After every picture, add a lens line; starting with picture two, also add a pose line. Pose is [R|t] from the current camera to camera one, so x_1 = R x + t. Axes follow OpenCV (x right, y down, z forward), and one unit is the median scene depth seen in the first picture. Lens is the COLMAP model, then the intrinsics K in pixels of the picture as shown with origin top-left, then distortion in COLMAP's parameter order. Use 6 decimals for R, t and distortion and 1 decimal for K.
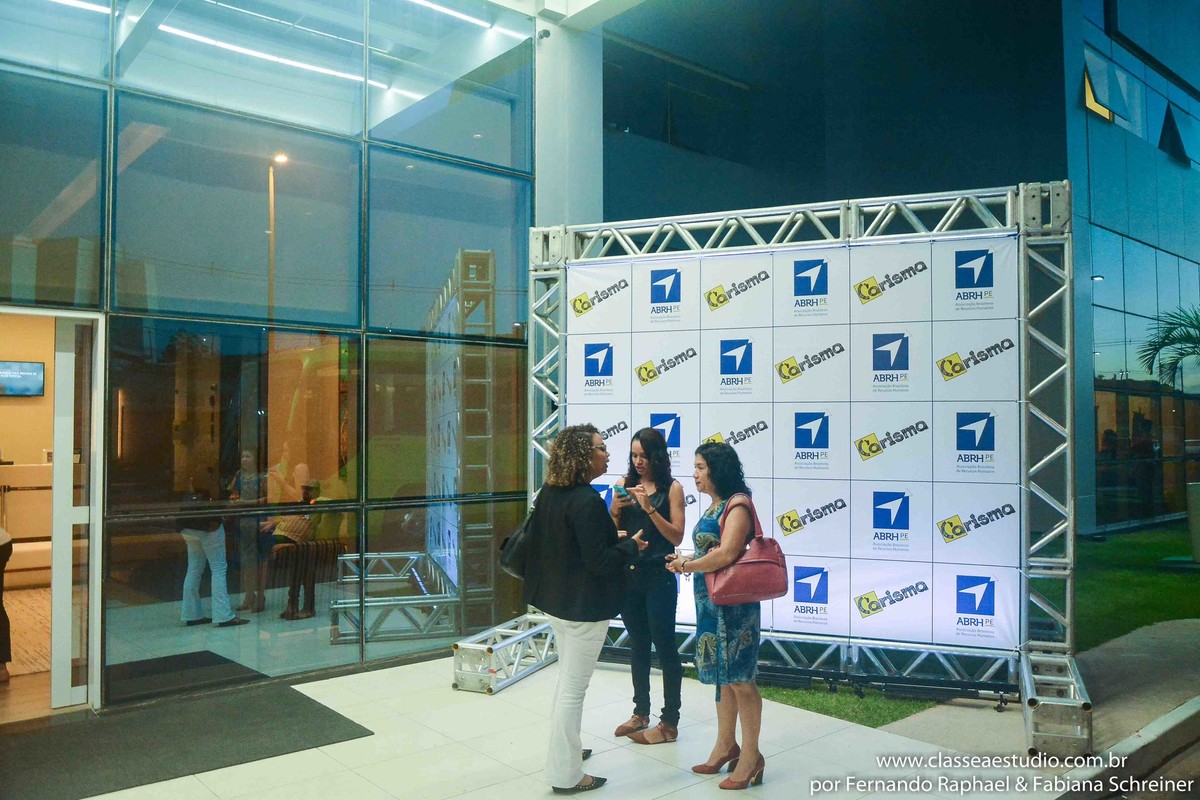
lens RADIAL K [[930.1, 0, 600.0], [0, 930.1, 400.0], [0, 0, 1]] dist [-0.006077, -0.001058]
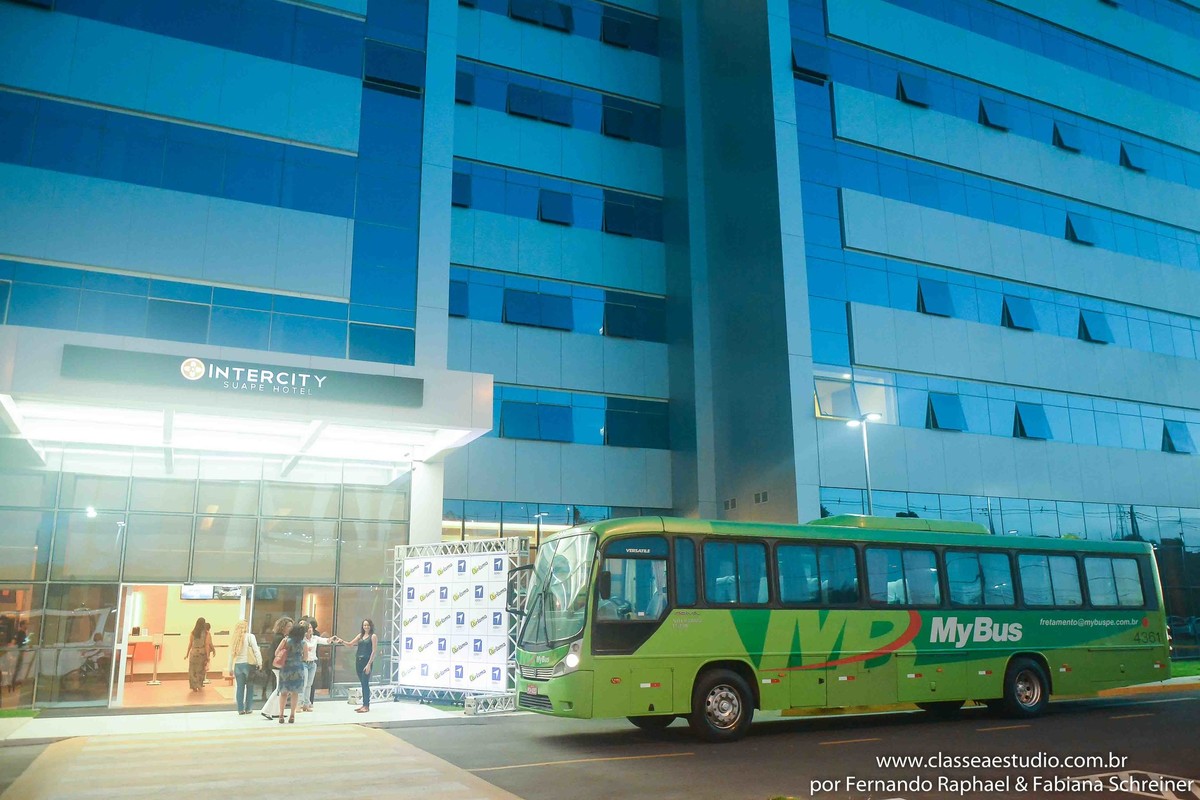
lens RADIAL K [[930.1, 0, 600.0], [0, 930.1, 400.0], [0, 0, 1]] dist [-0.006077, -0.001058]
pose [[0.963139, -0.066439, -0.260670, 1.528523], [0.015070, 0.980825, -0.194309, -0.069832], [0.268581, 0.183218, 0.945672, -1.883481]]
